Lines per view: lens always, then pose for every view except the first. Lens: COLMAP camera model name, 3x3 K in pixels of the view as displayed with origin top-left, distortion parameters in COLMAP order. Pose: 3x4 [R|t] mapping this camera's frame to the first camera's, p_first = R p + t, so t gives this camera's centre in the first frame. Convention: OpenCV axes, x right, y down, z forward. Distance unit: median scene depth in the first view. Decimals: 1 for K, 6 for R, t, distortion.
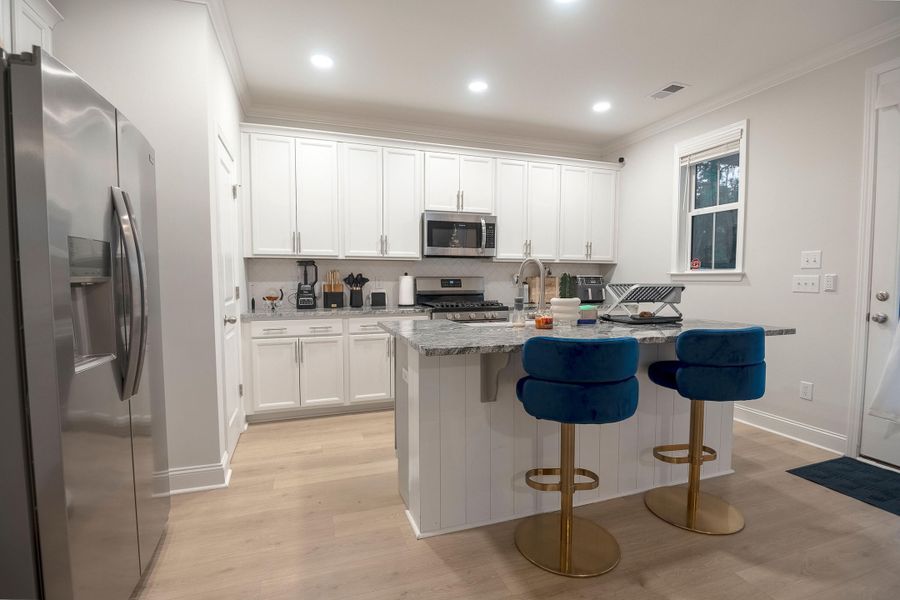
lens RADIAL K [[419.0, 0, 448.7], [0, 419.0, 300.5], [0, 0, 1]] dist [-0.017864, -0.001324]
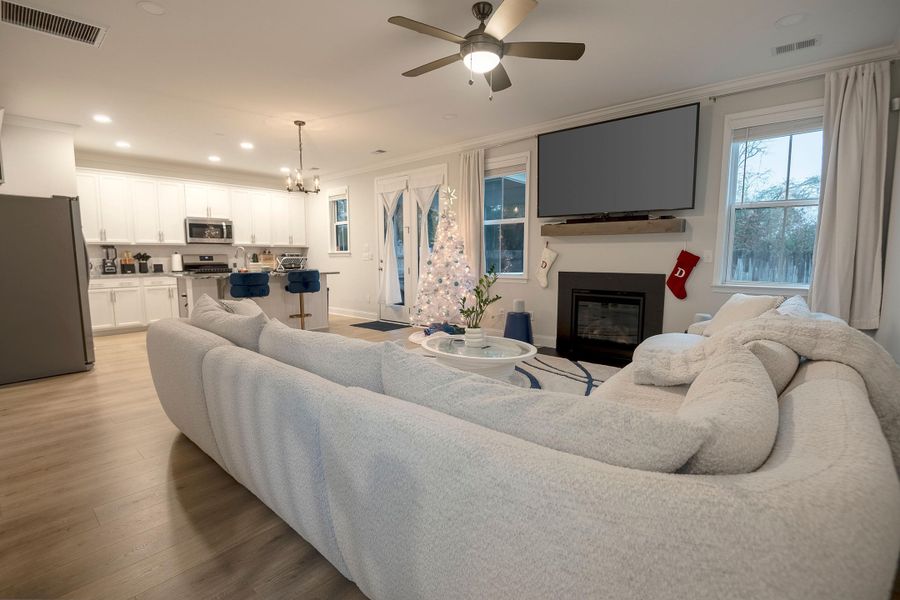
lens RADIAL K [[419.0, 0, 446.4], [0, 419.0, 302.7], [0, 0, 1]] dist [-0.017864, -0.001324]
pose [[0.872693, -0.056660, 0.484970, 0.029000], [0.028924, 0.997499, 0.064492, 0.064716], [-0.487411, -0.042254, 0.872149, -1.088246]]
